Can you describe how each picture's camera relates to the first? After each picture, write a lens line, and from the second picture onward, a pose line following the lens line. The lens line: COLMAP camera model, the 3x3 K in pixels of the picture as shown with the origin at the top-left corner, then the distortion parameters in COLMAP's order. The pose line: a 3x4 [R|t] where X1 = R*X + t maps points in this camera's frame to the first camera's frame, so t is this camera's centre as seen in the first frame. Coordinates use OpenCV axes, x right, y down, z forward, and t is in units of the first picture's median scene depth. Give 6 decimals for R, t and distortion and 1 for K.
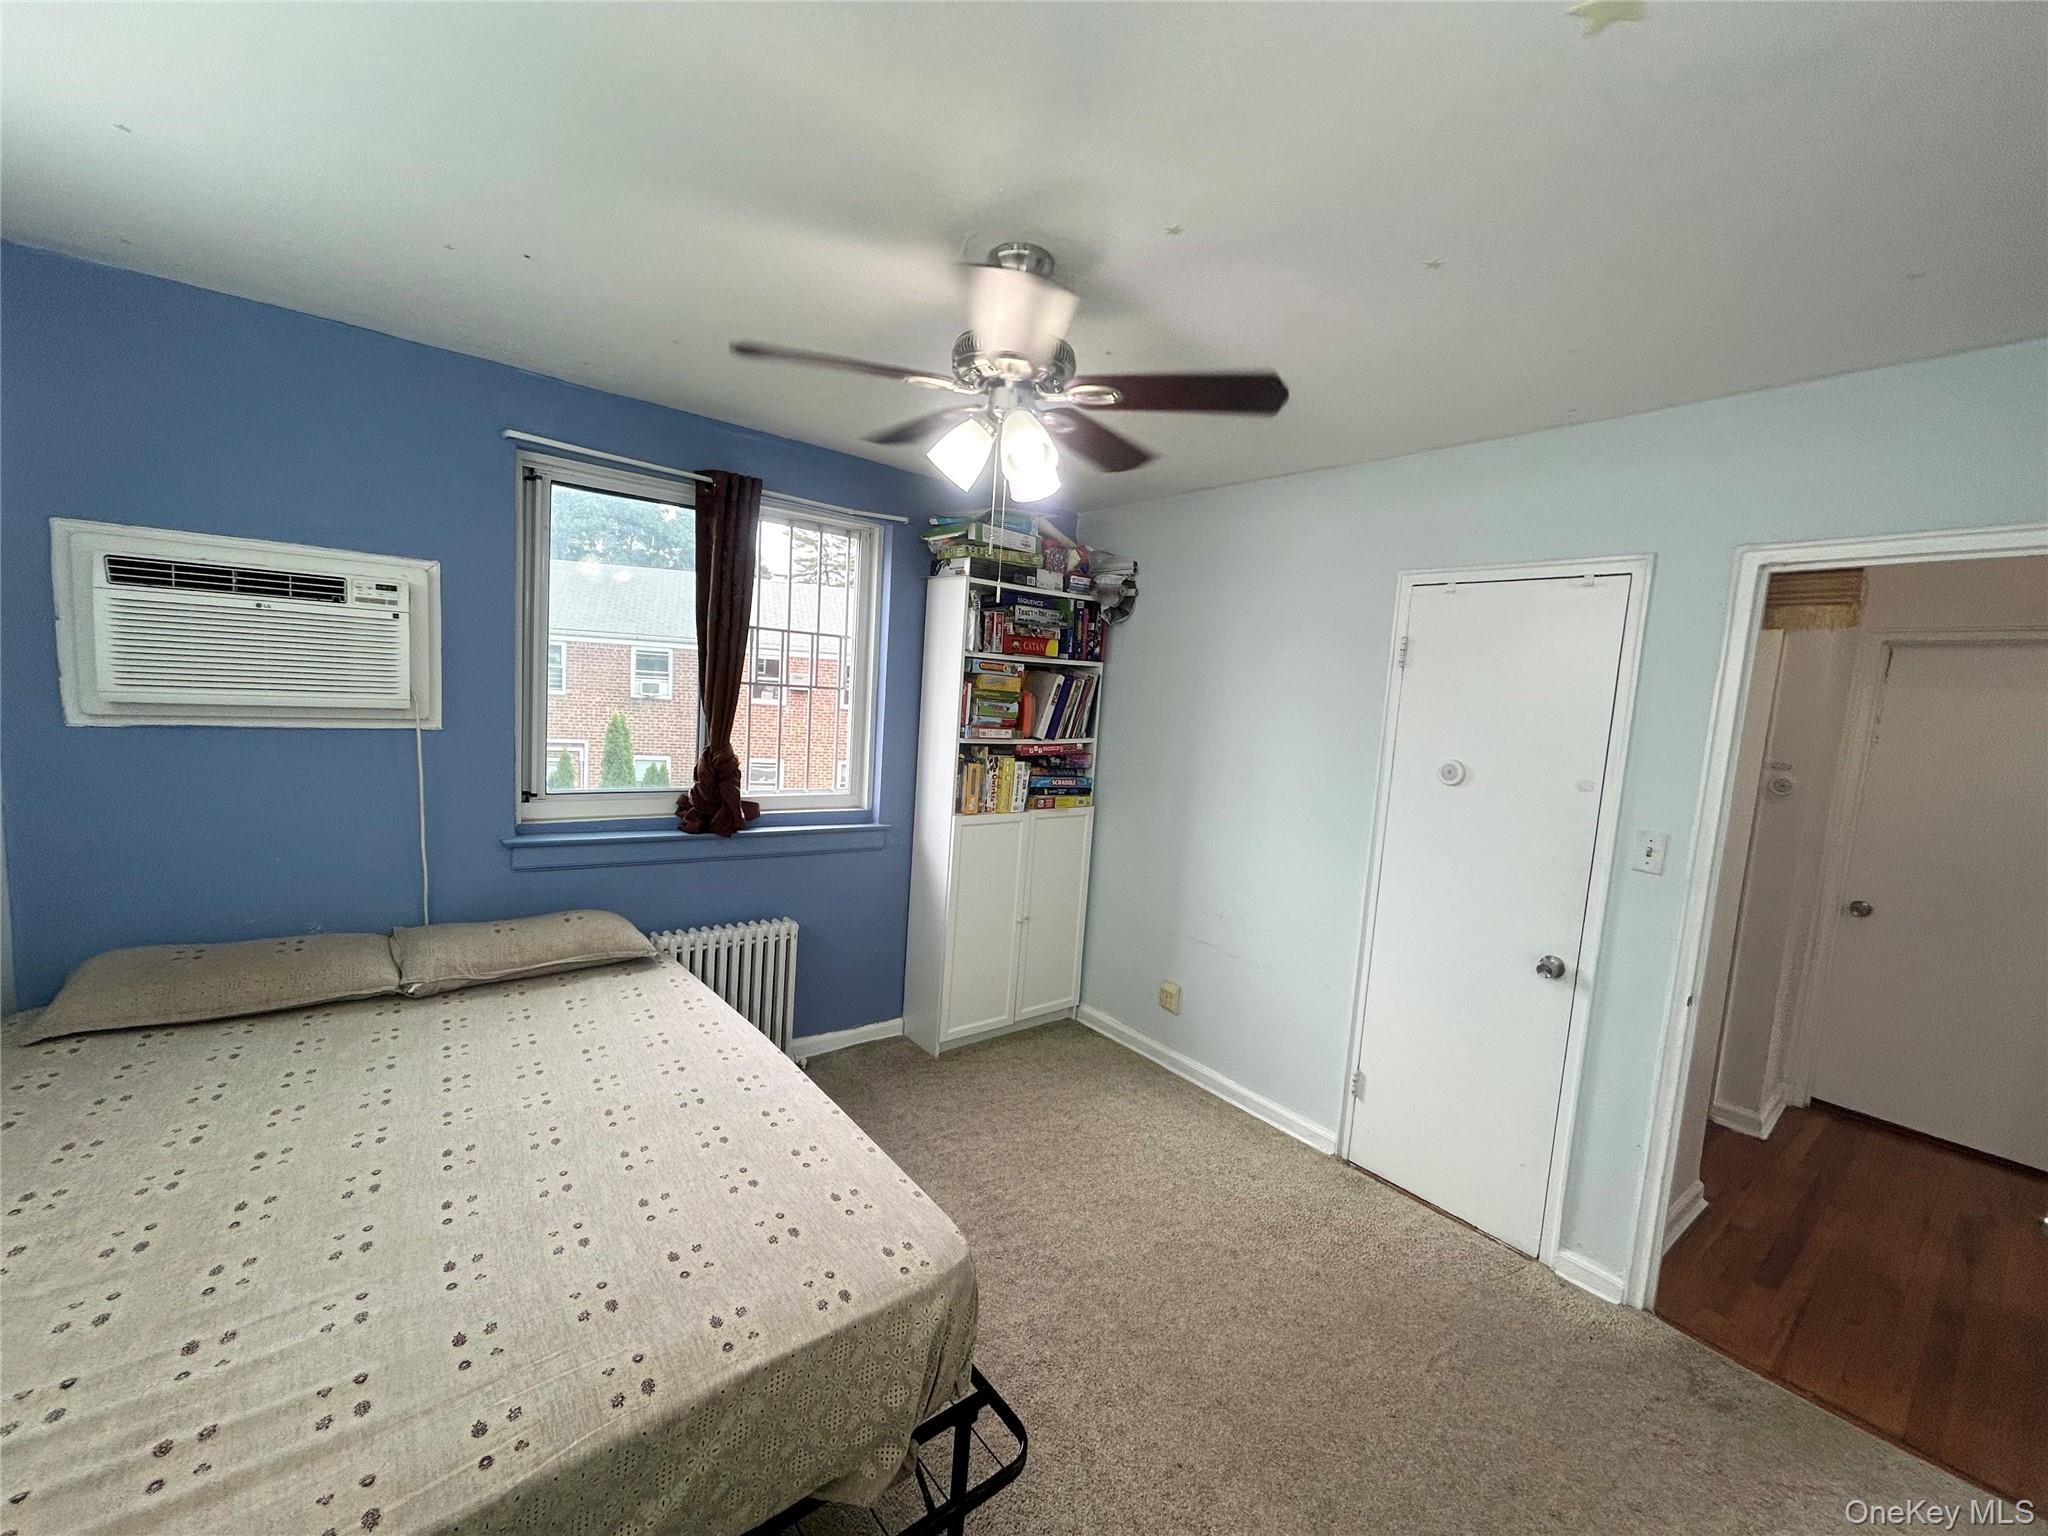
lens RADIAL K [[827.8, 0, 1022.4], [0, 827.8, 772.5], [0, 0, 1]] dist [0.001854, -0.000547]
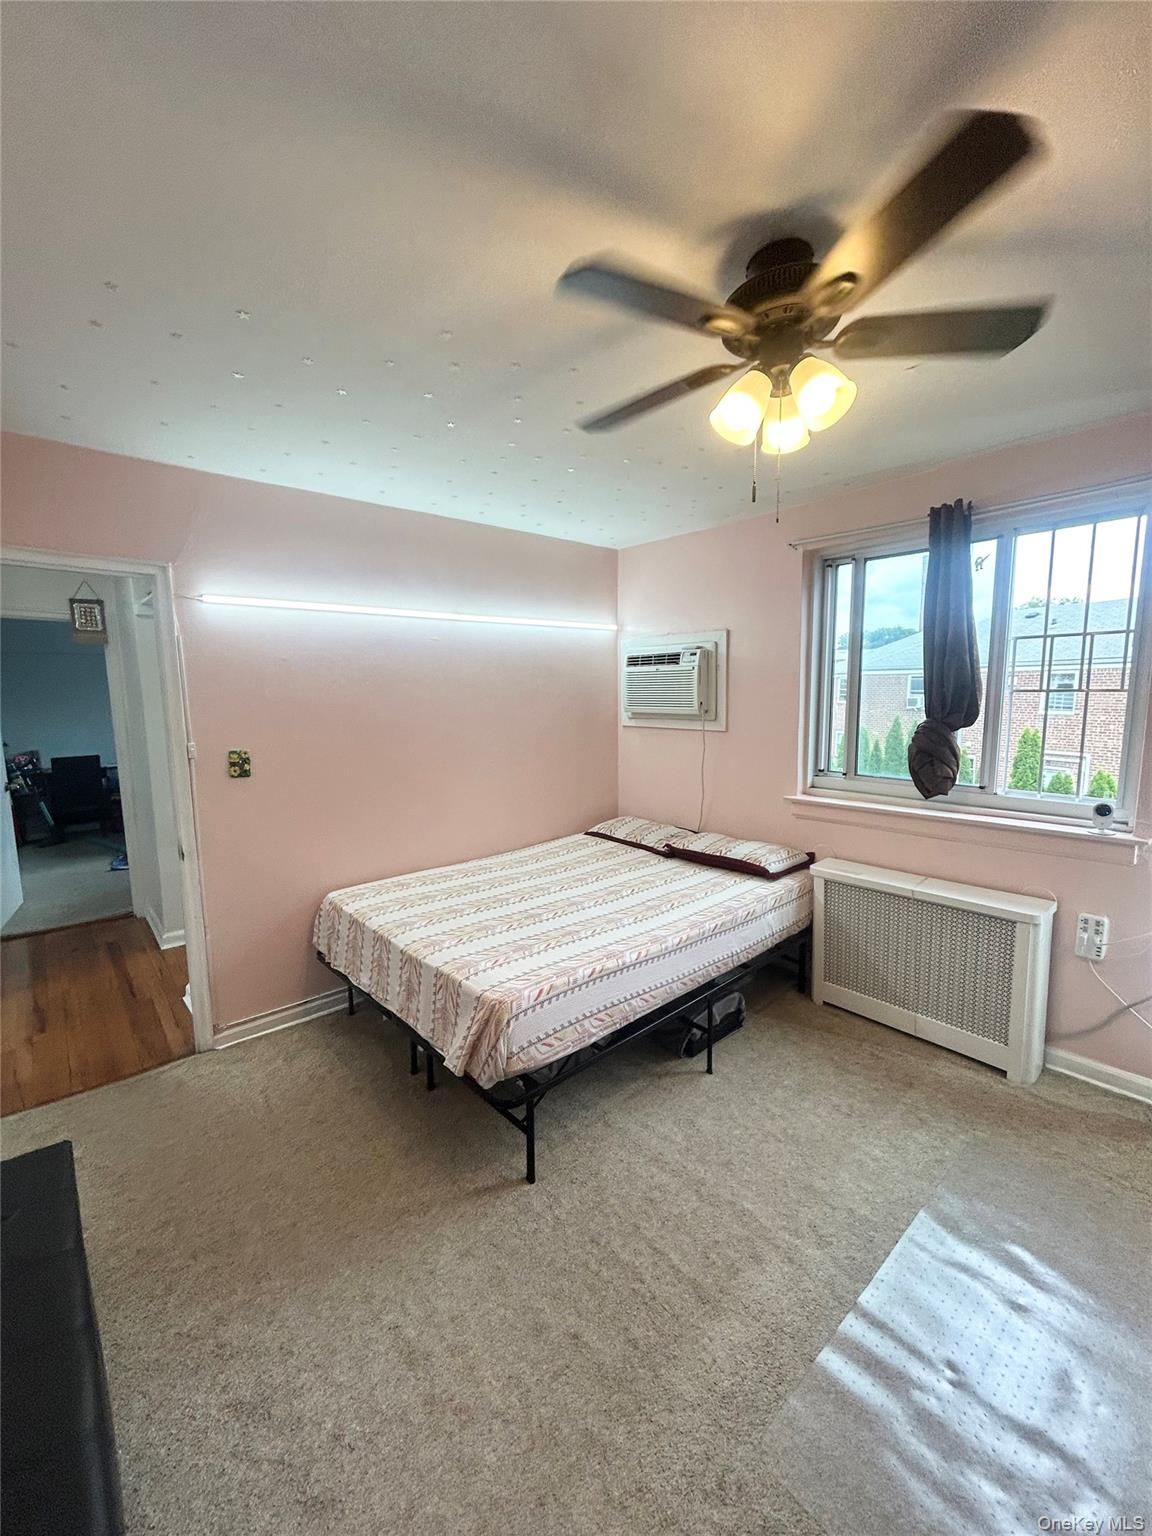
lens RADIAL K [[620.8, 0, 576.0], [0, 620.8, 768.0], [0, 0, 1]] dist [0.001854, -0.000547]
pose [[0.056846, 0.054497, -0.996894, 0.442085], [-0.089341, 0.994781, 0.049287, 0.000138], [0.994378, 0.086262, 0.061418, 0.408231]]
